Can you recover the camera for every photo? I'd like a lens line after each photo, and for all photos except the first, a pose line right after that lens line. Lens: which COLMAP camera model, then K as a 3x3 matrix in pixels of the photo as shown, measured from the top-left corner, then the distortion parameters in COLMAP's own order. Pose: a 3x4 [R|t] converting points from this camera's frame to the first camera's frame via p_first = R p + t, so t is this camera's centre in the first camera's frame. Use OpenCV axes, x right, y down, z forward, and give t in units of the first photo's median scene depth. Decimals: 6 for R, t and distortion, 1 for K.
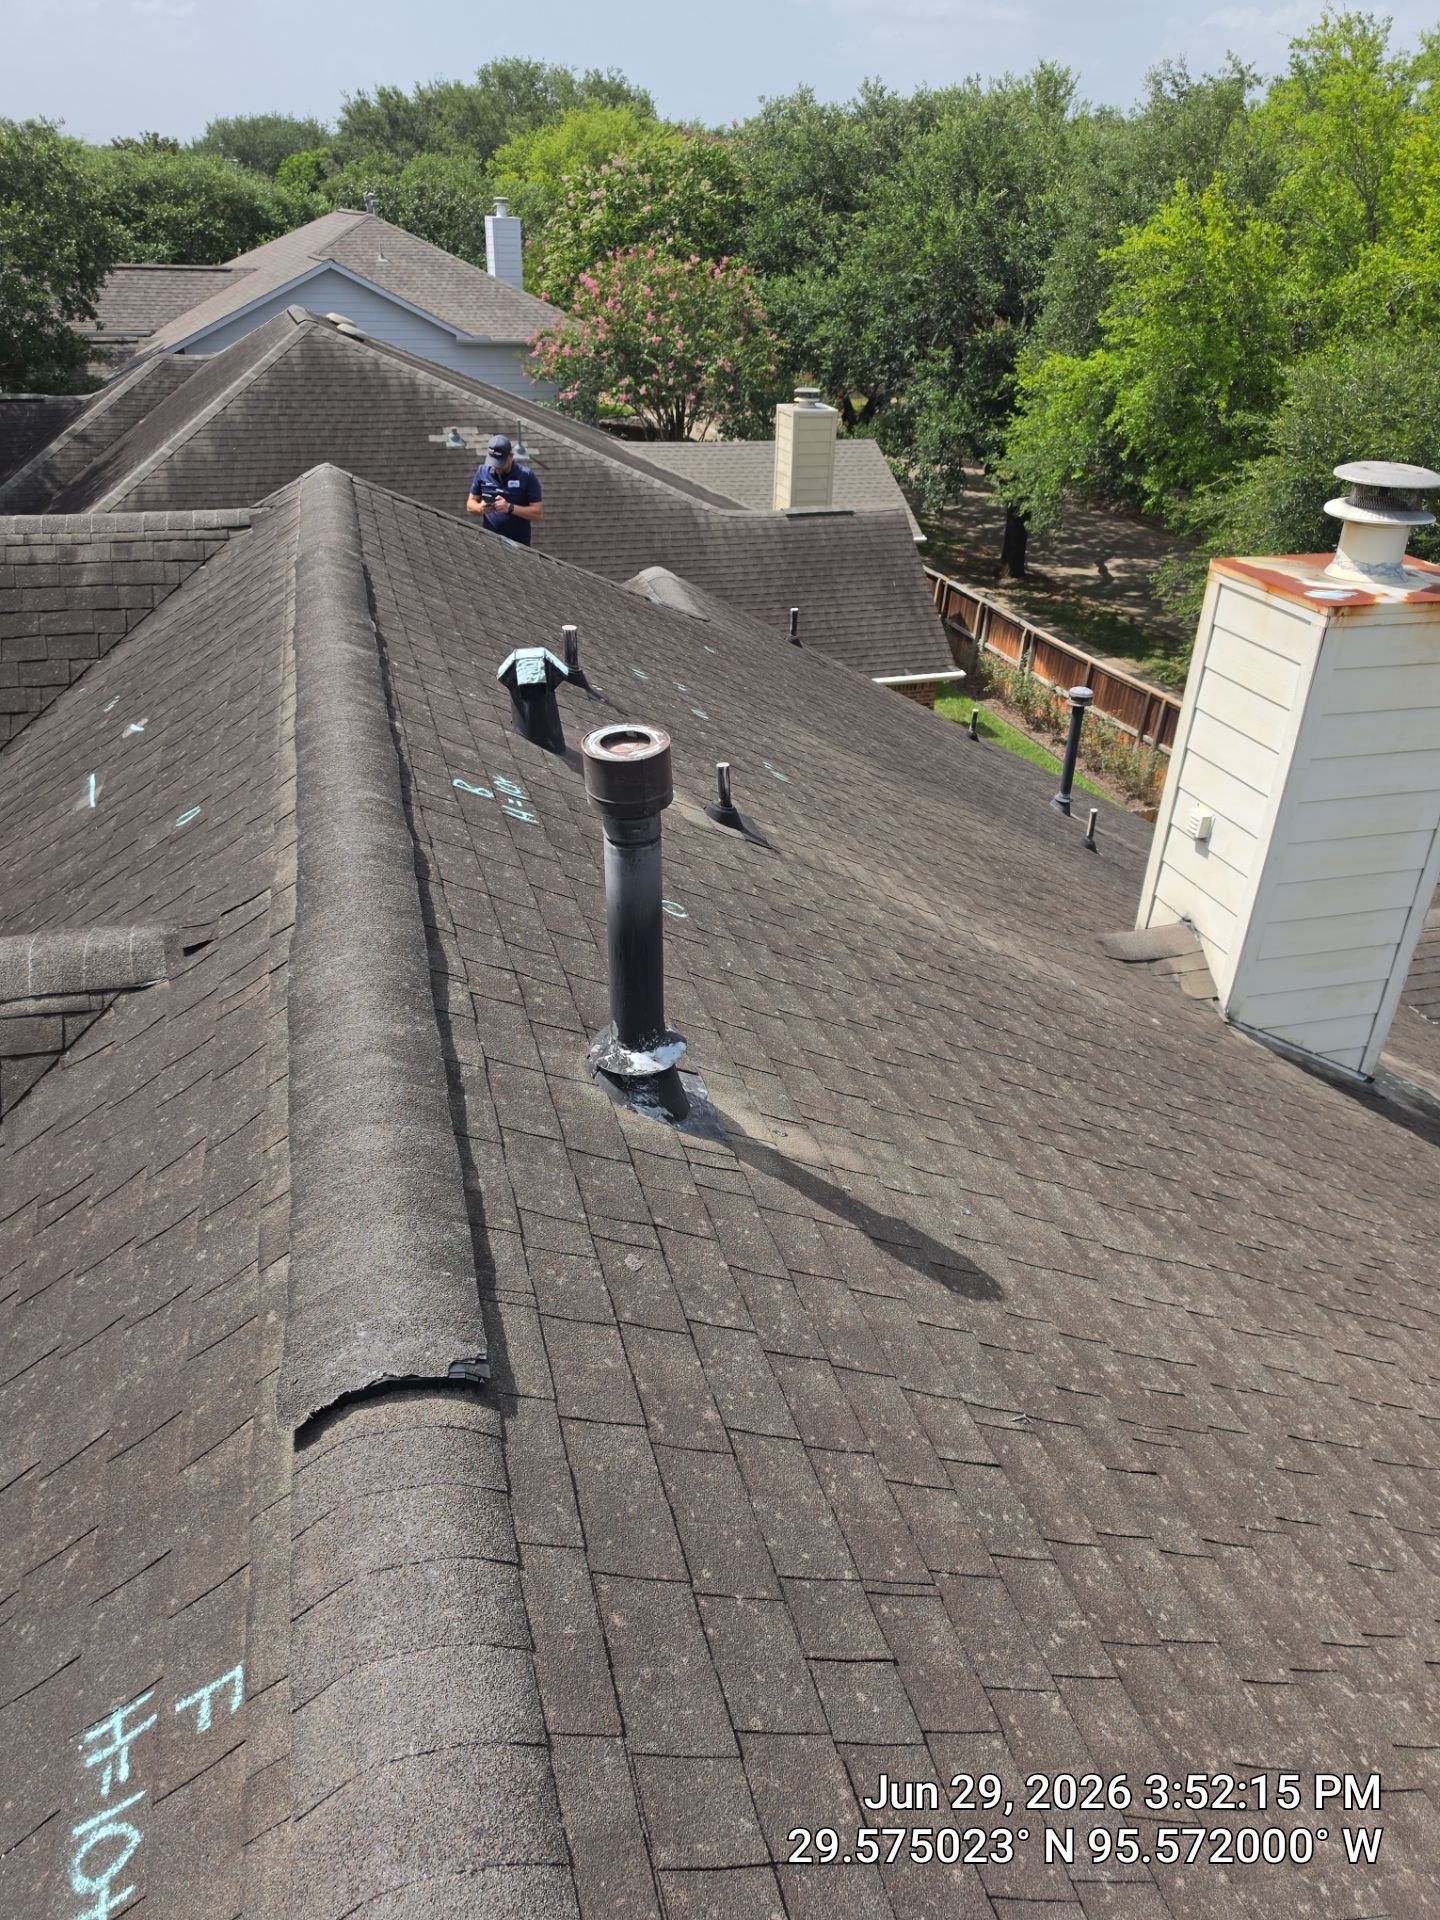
lens RADIAL K [[1313.5, 0, 720.0], [0, 1313.5, 960.0], [0, 0, 1]] dist [0.079075, -0.092788]
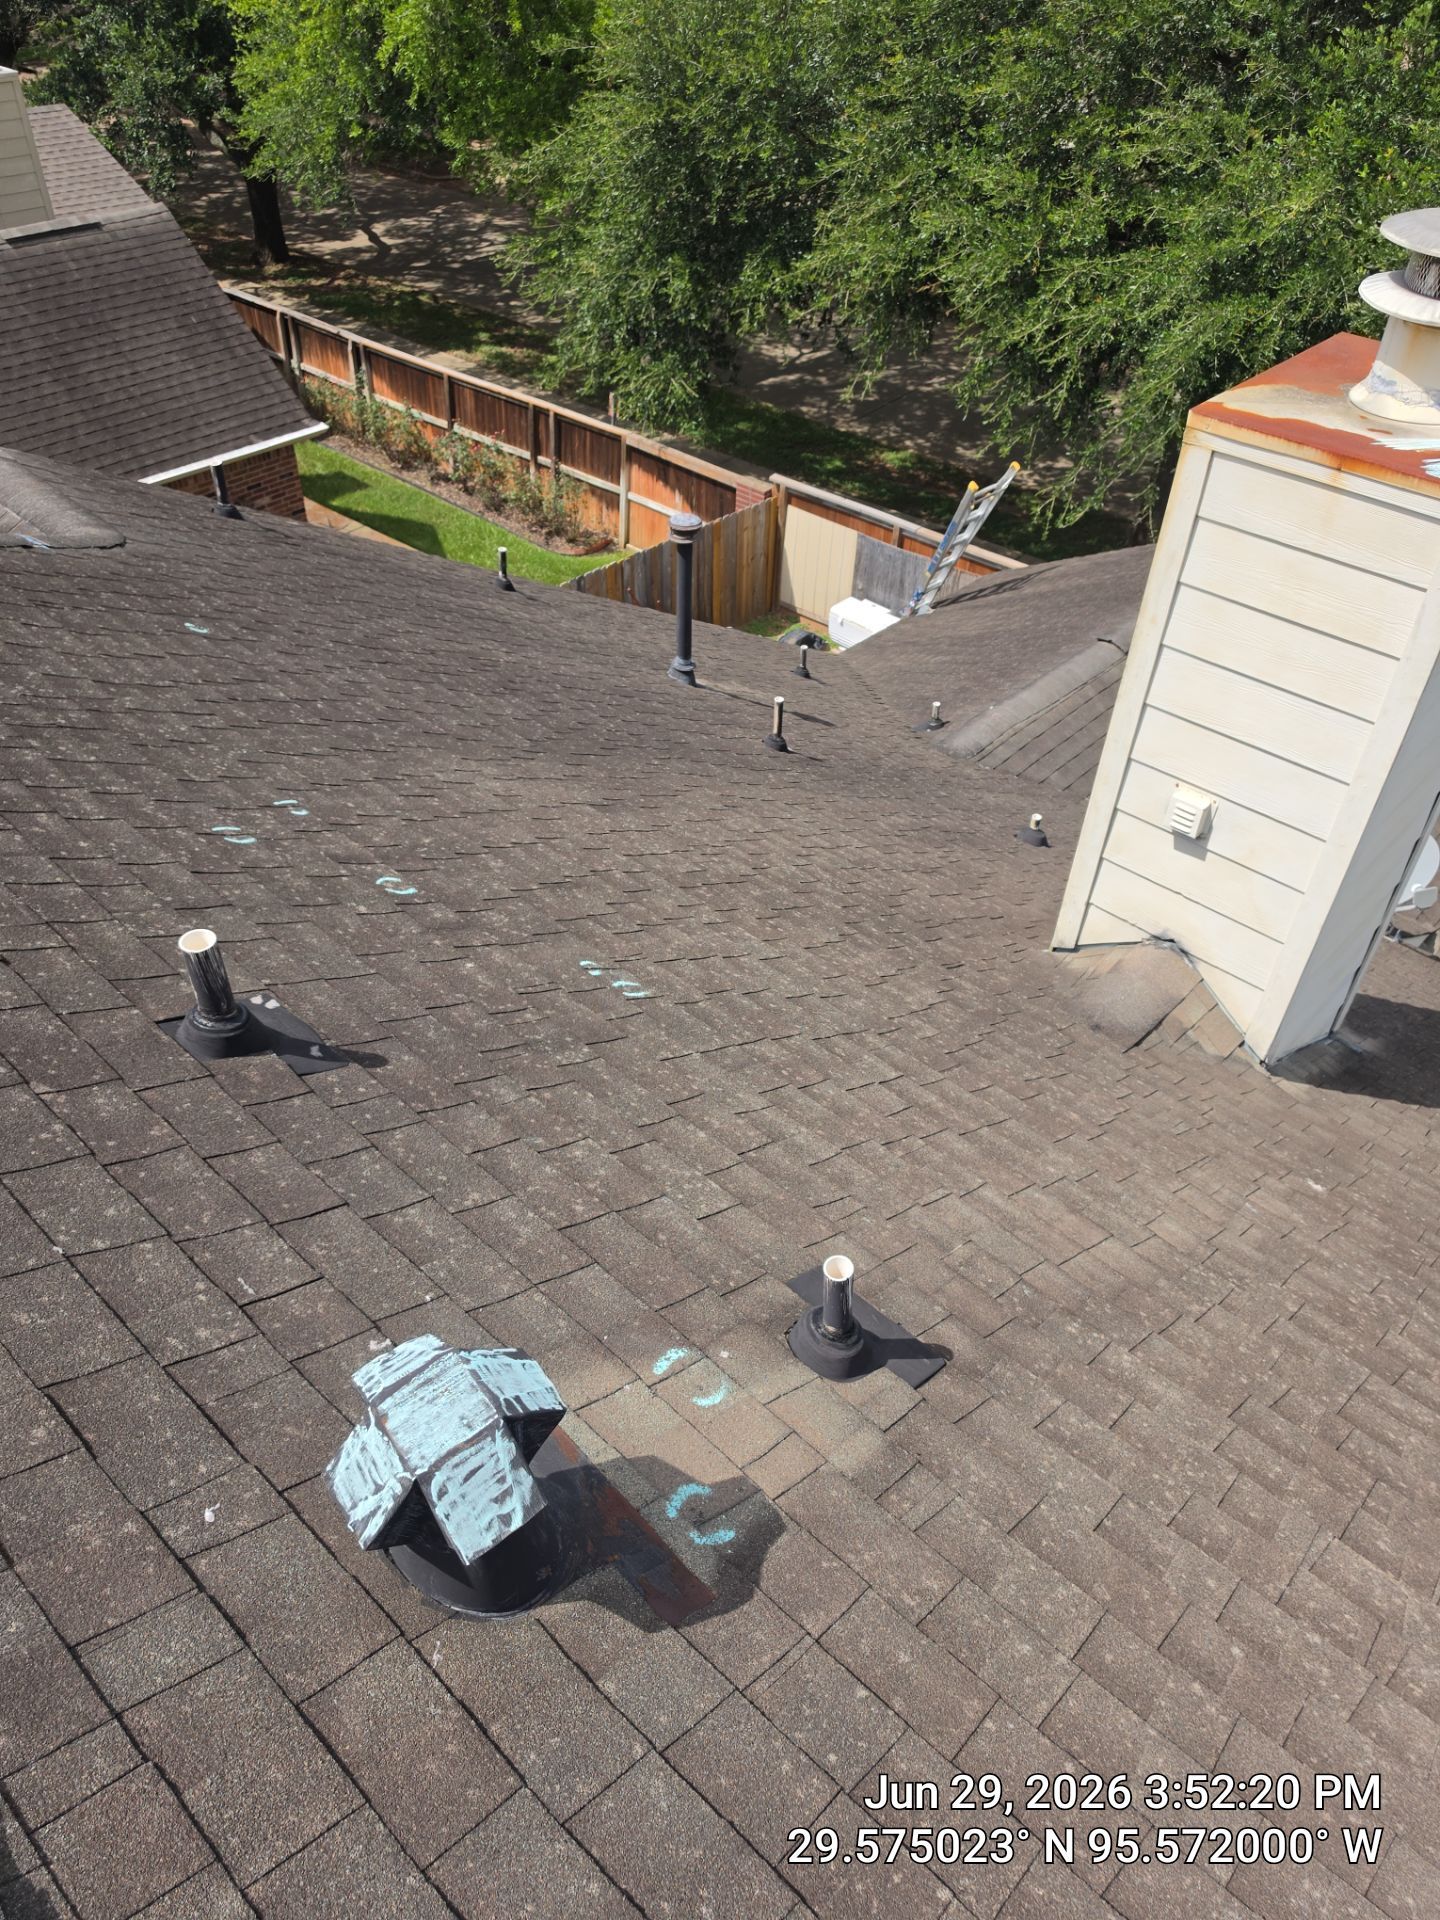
lens RADIAL K [[1332.1, 0, 720.0], [0, 1332.1, 960.0], [0, 0, 1]] dist [0.059400, -0.079080]
pose [[0.855031, -0.344022, 0.388034, -0.099862], [0.251610, 0.929505, 0.269654, -0.227418], [-0.453446, -0.132929, 0.881315, 0.423064]]
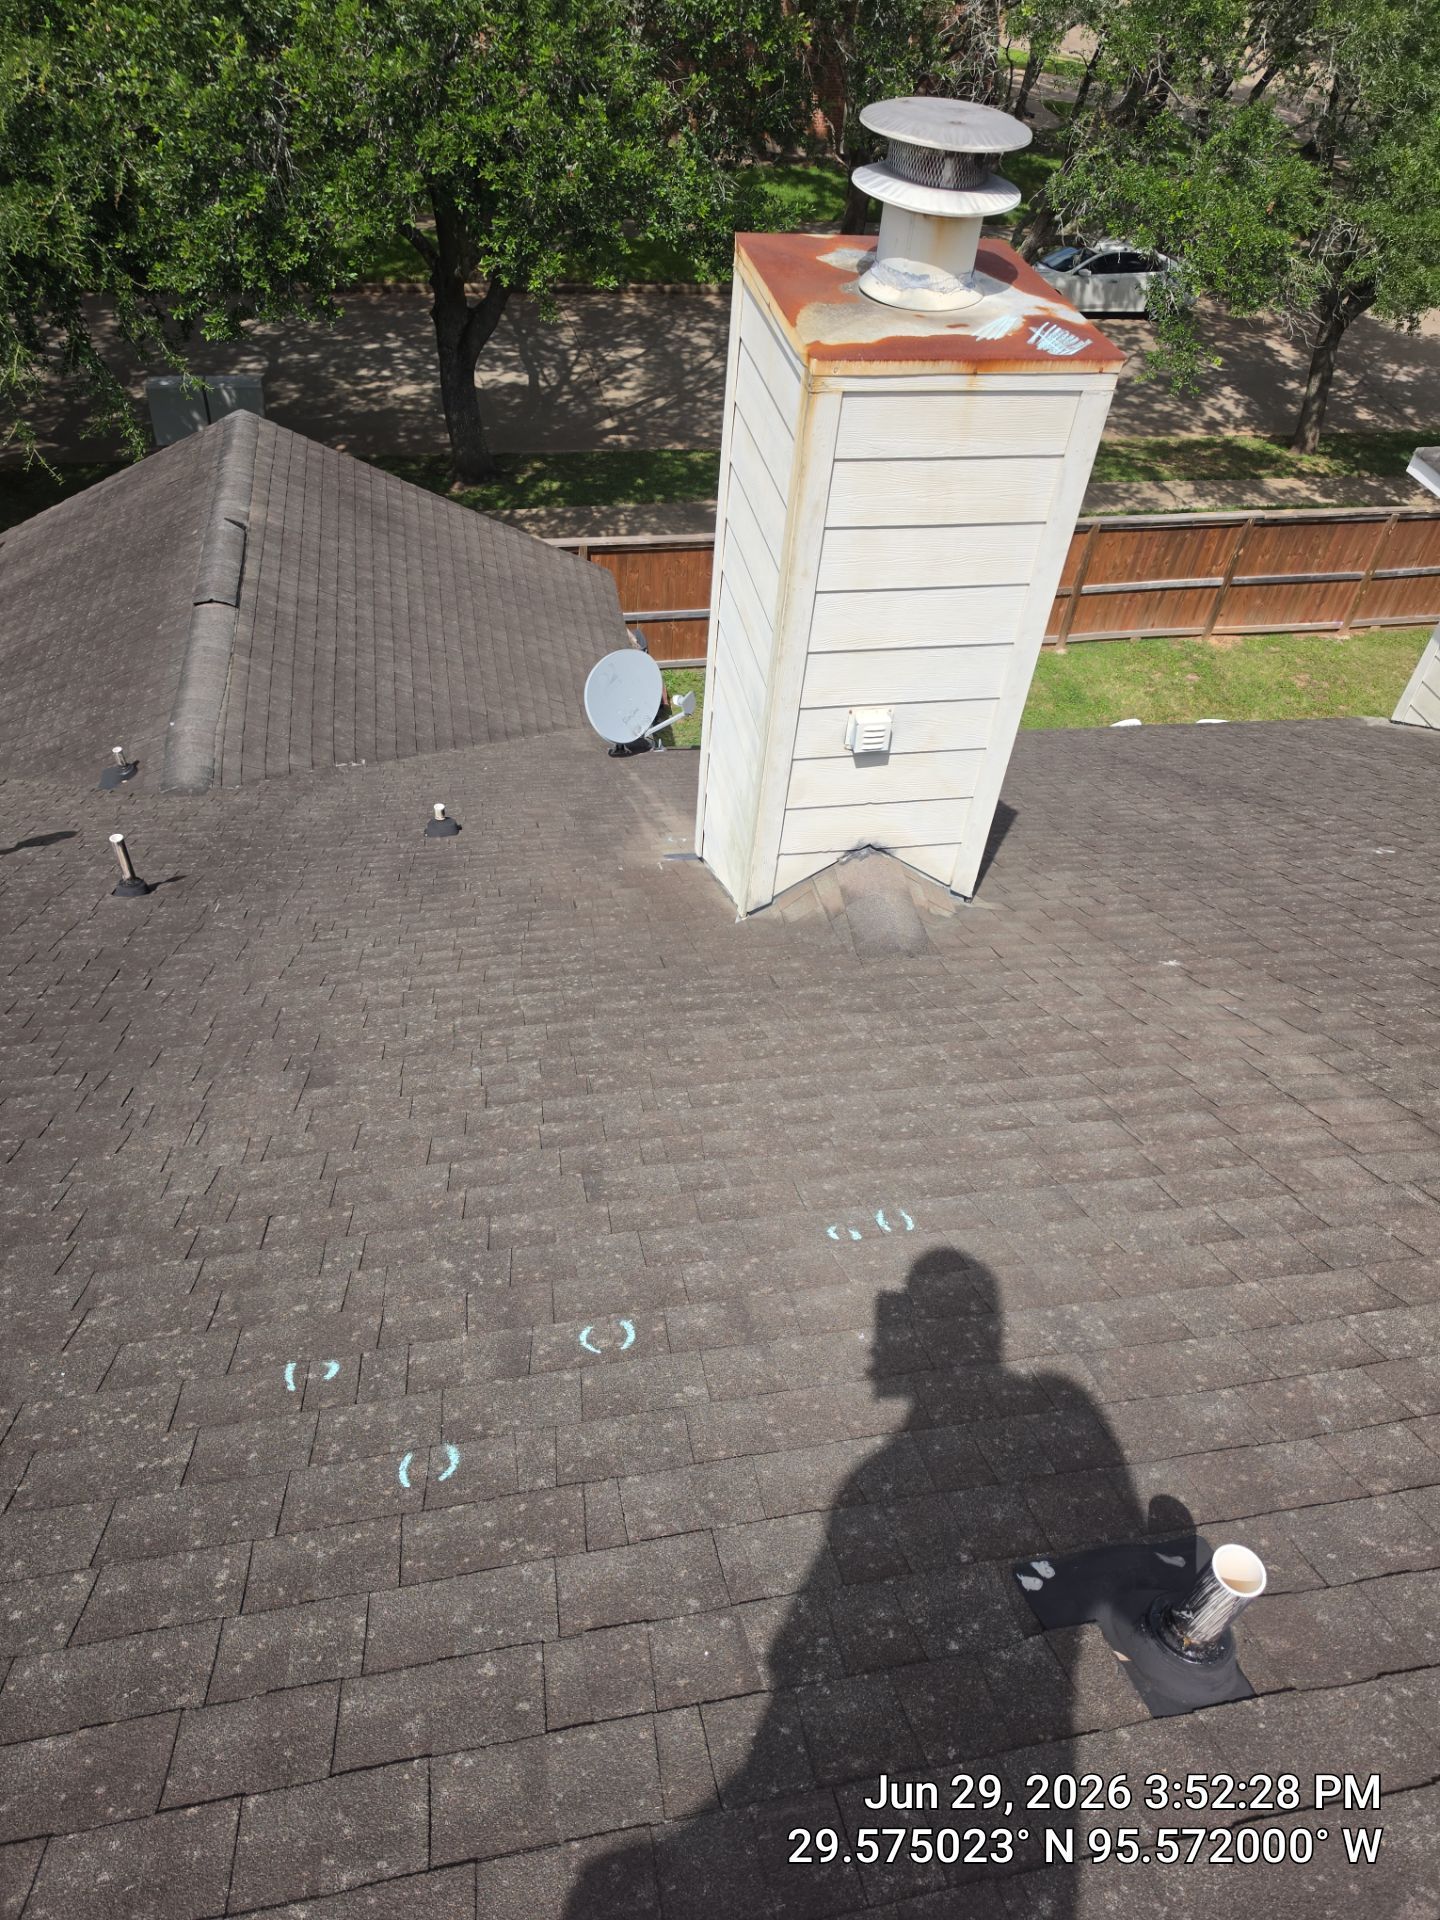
lens RADIAL K [[1298.7, 0, 720.0], [0, 1298.7, 960.0], [0, 0, 1]] dist [0.055375, -0.053778]
pose [[0.073718, -0.719103, 0.690982, -0.158939], [0.437942, 0.645829, 0.625389, -0.397855], [-0.895976, 0.256508, 0.362535, 0.713308]]
